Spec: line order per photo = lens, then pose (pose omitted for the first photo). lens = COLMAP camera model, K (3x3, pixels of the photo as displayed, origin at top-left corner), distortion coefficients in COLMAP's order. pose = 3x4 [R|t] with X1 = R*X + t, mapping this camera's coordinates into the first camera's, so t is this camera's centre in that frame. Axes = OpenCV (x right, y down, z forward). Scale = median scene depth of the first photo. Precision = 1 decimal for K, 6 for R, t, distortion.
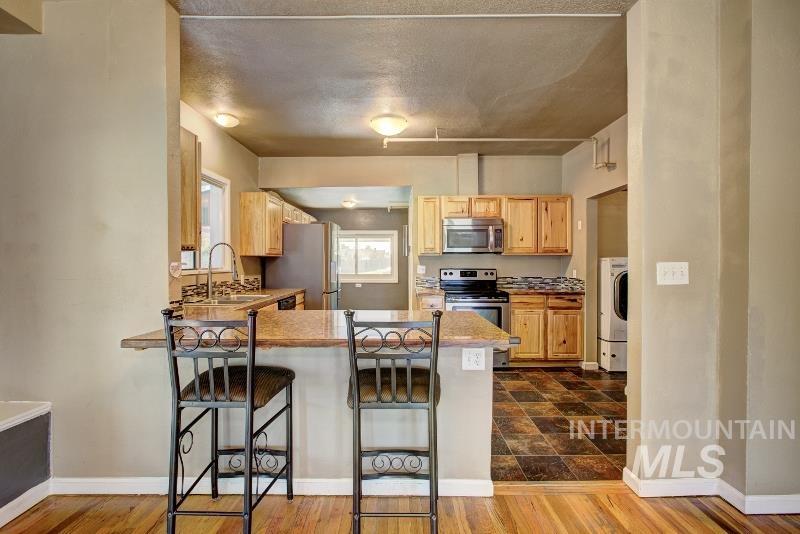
lens RADIAL K [[365.5, 0, 399.5], [0, 365.5, 266.9], [0, 0, 1]] dist [-0.007503, 0.002227]
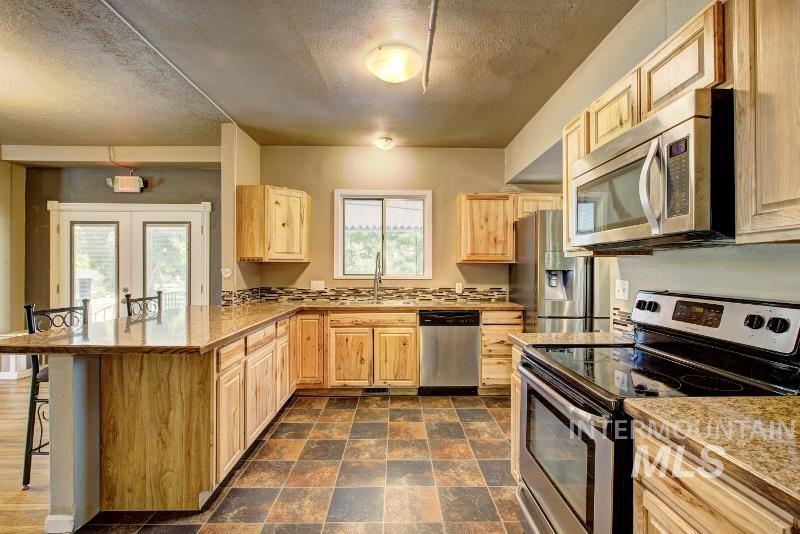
lens RADIAL K [[365.5, 0, 391.9], [0, 365.5, 263.8], [0, 0, 1]] dist [-0.007503, 0.002227]
pose [[0.022431, -0.011511, -0.999682, 0.510730], [-0.018651, 0.999755, -0.011930, -0.013530], [0.999574, 0.018912, 0.022211, 0.790726]]
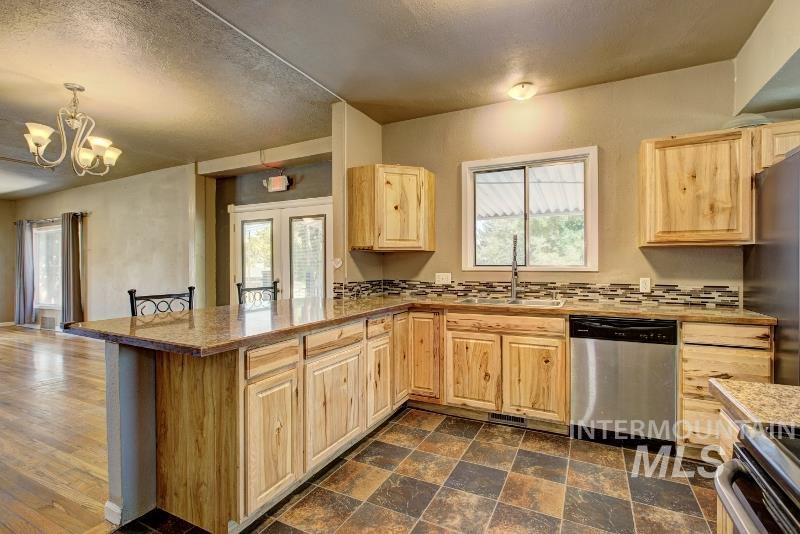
lens RADIAL K [[365.5, 0, 392.7], [0, 365.5, 263.4], [0, 0, 1]] dist [-0.007503, 0.002227]
pose [[-0.447457, 0.000084, -0.894305, 0.323475], [-0.009418, 0.999944, 0.004806, -0.000778], [0.894256, 0.010574, -0.447432, 0.879514]]
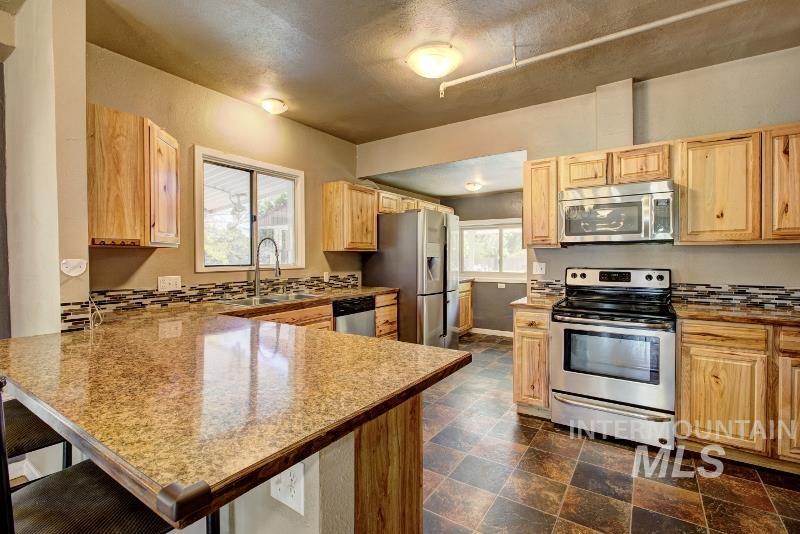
lens RADIAL K [[365.5, 0, 409.4], [0, 365.5, 260.2], [0, 0, 1]] dist [-0.007503, 0.002227]
pose [[0.839217, 0.002935, -0.543789, 0.248051], [-0.005366, 0.999981, -0.002885, -0.005276], [0.543771, 0.005339, 0.839217, 0.312067]]
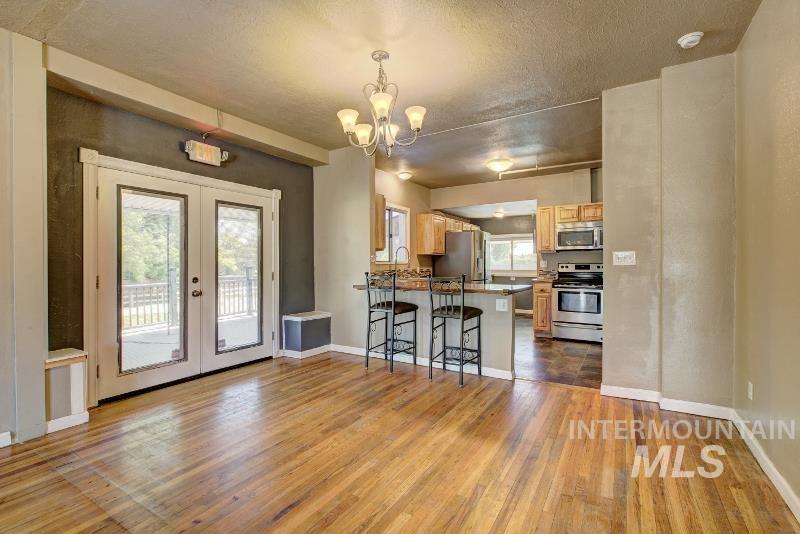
lens RADIAL K [[365.5, 0, 407.4], [0, 365.5, 264.4], [0, 0, 1]] dist [-0.007503, 0.002227]
pose [[0.860141, 0.000242, -0.510056, 0.328444], [-0.007389, 0.999901, -0.011985, 0.031088], [0.510003, 0.014077, 0.860058, -0.381023]]
